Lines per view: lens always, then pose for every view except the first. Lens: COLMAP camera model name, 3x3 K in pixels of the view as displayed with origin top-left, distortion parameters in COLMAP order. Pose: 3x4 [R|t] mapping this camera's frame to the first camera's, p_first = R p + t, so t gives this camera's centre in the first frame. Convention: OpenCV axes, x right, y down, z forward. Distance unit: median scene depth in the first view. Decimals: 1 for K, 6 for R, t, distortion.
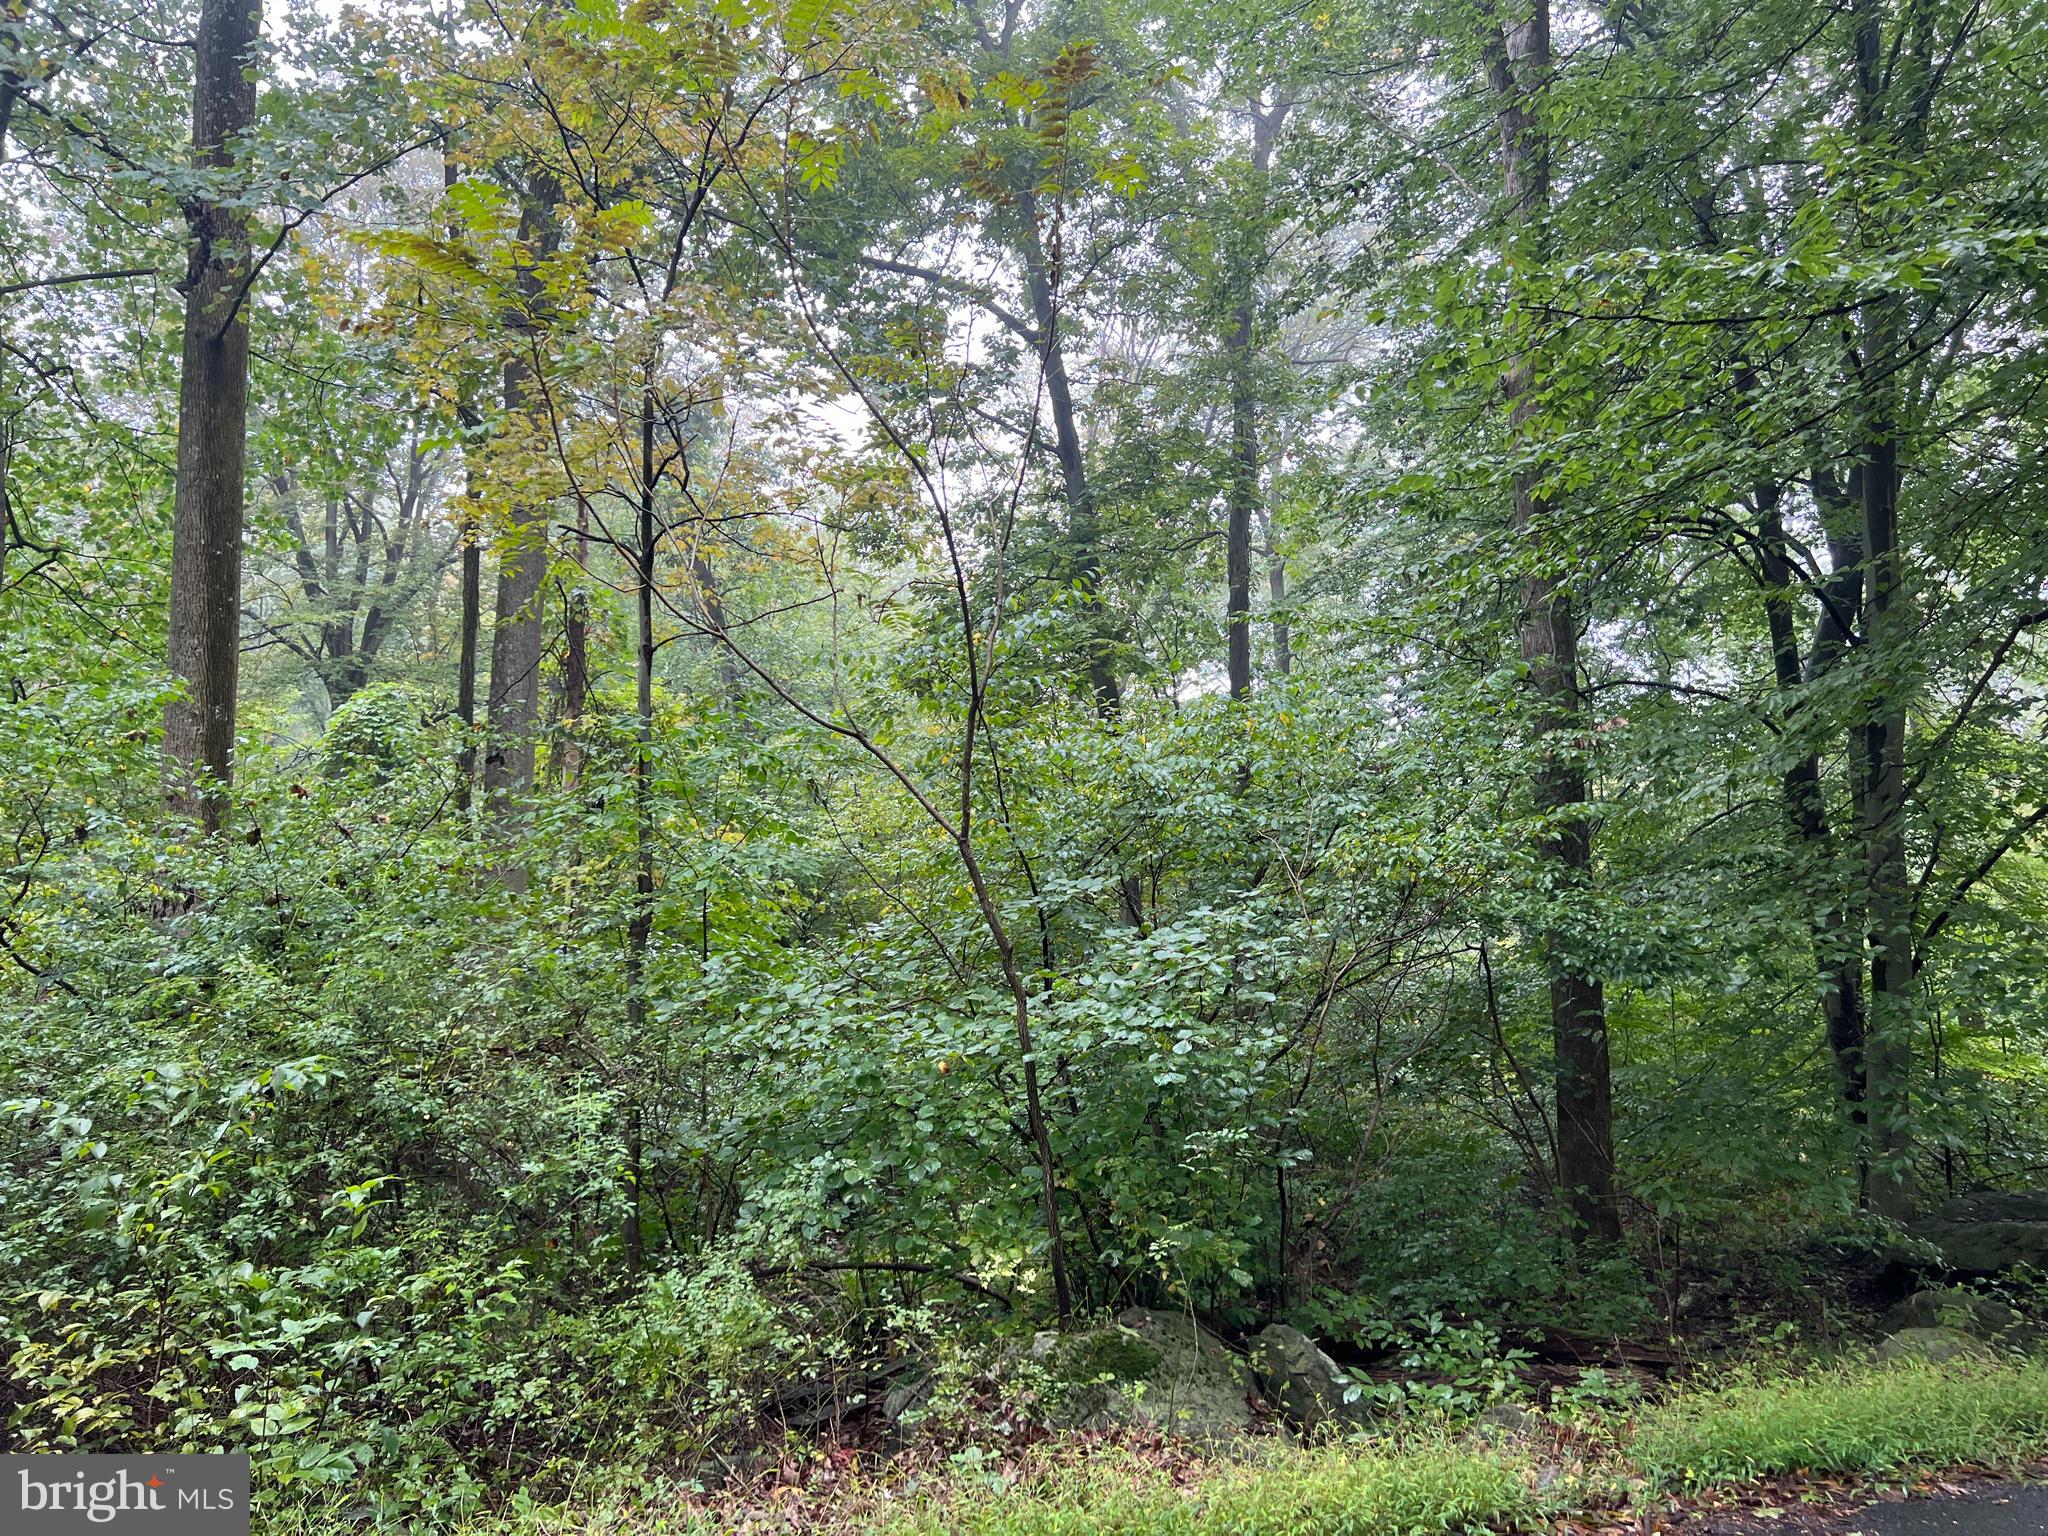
lens RADIAL K [[1566.8, 0, 1022.6], [0, 1566.8, 774.8], [0, 0, 1]] dist [0.001766, 0.002548]
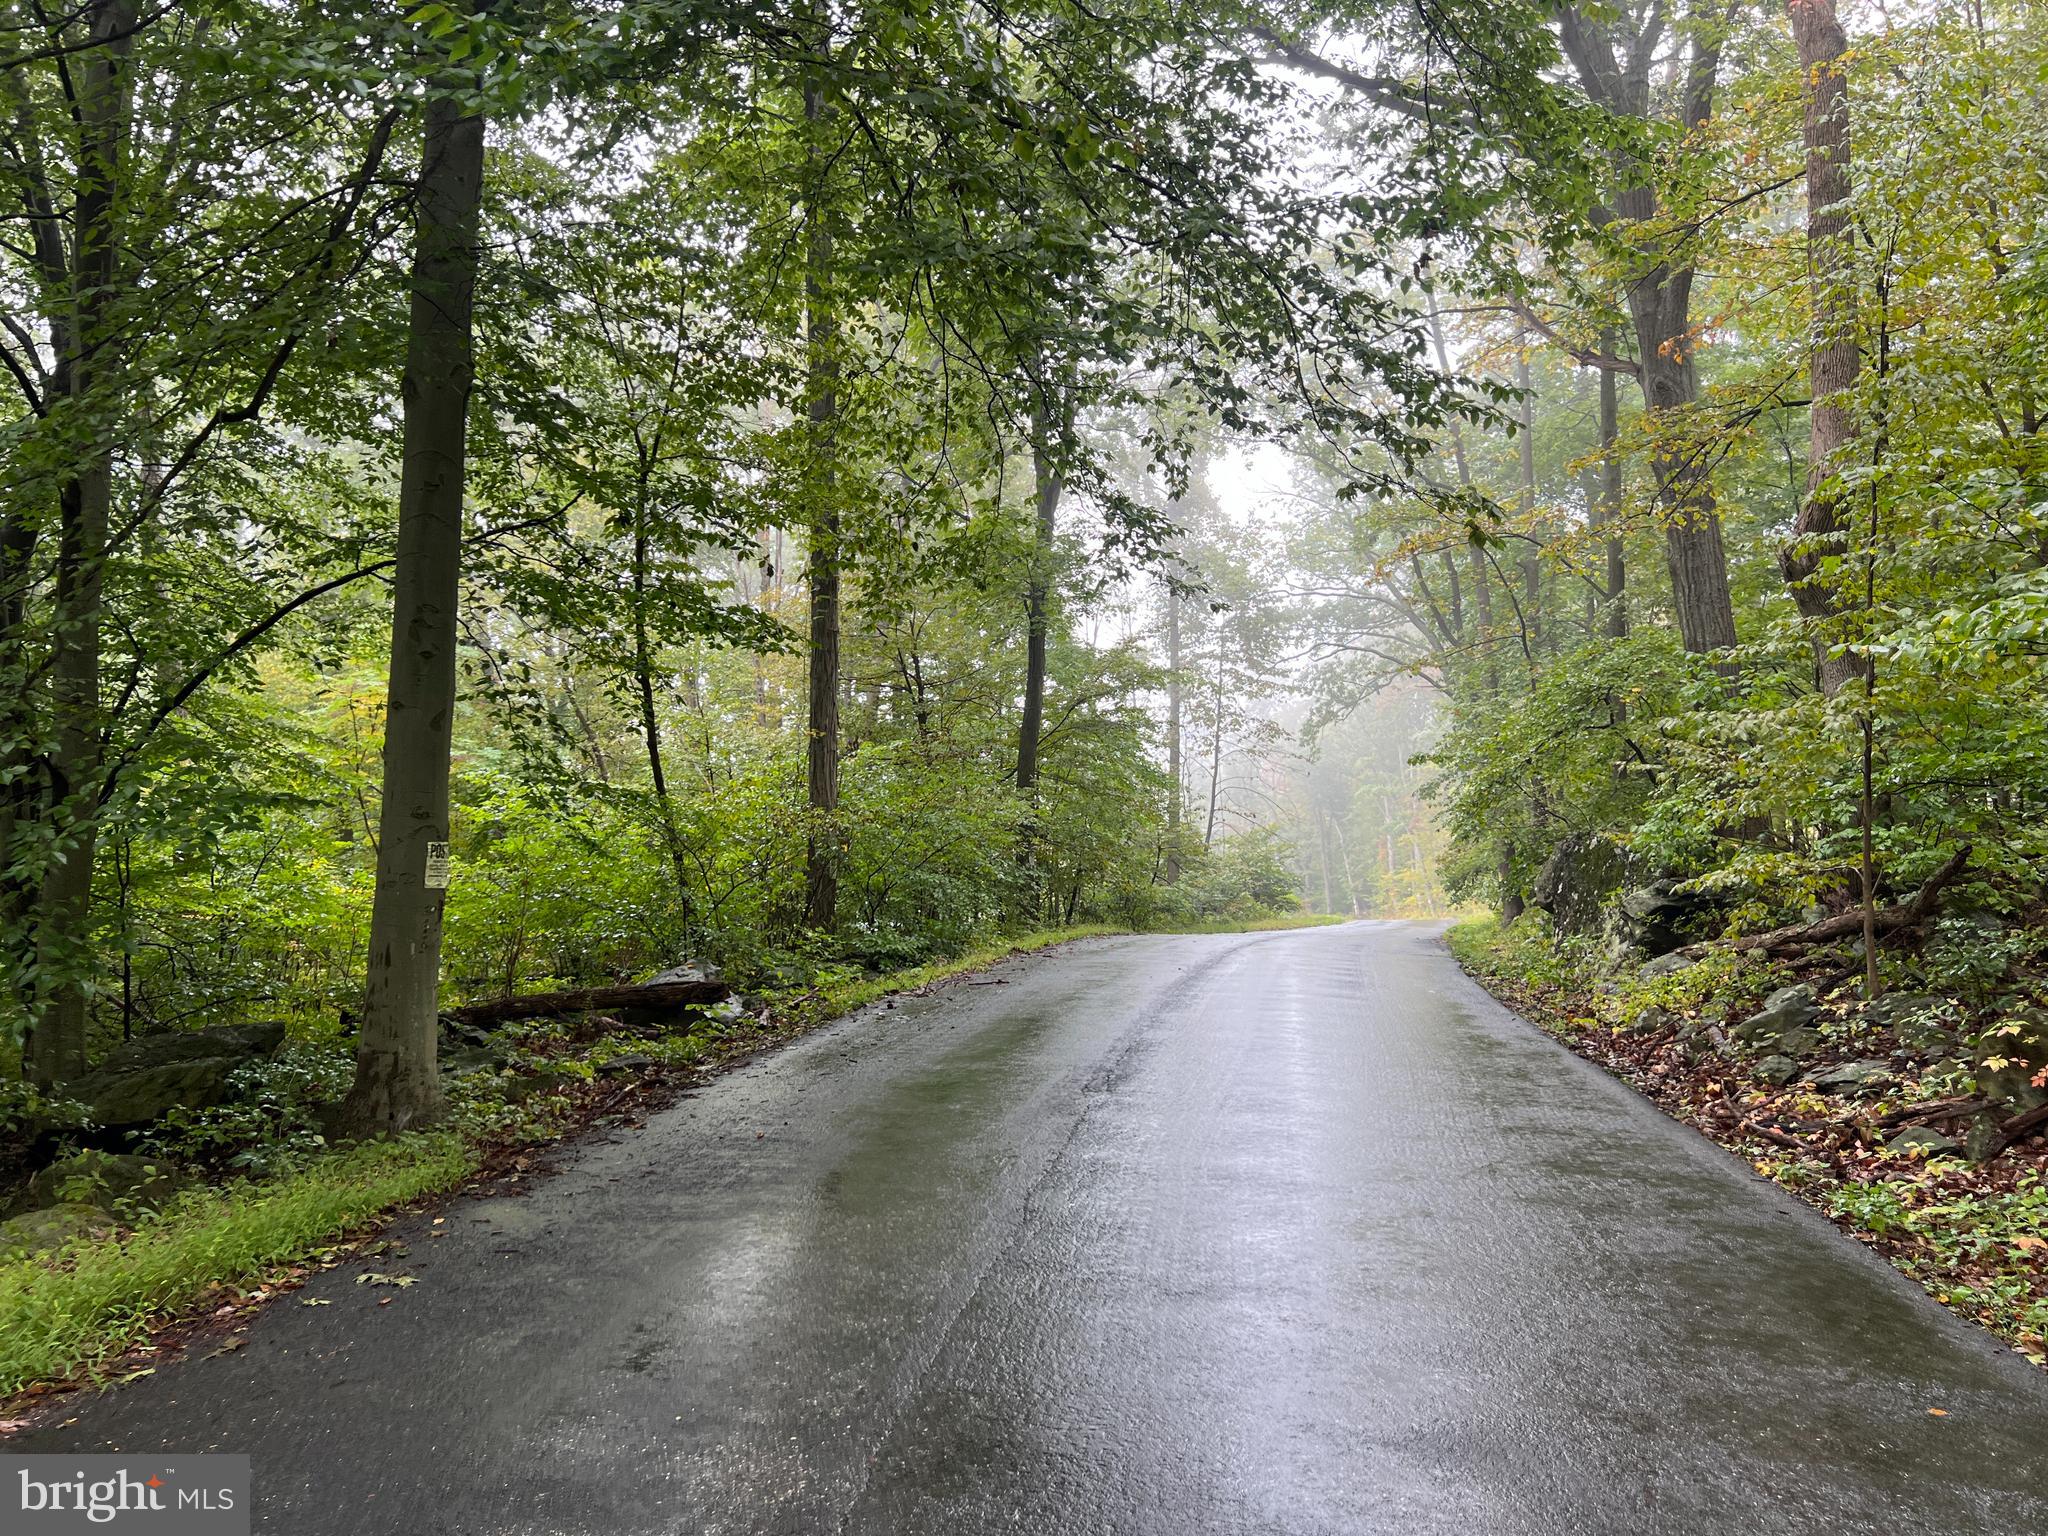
lens RADIAL K [[1566.8, 0, 1022.3], [0, 1566.8, 768.8], [0, 0, 1]] dist [0.001766, 0.002548]
pose [[0.526861, -0.007522, 0.849918, 0.112628], [-0.068248, 0.996358, 0.051125, 0.031151], [-0.847207, -0.084941, 0.524429, 0.108981]]
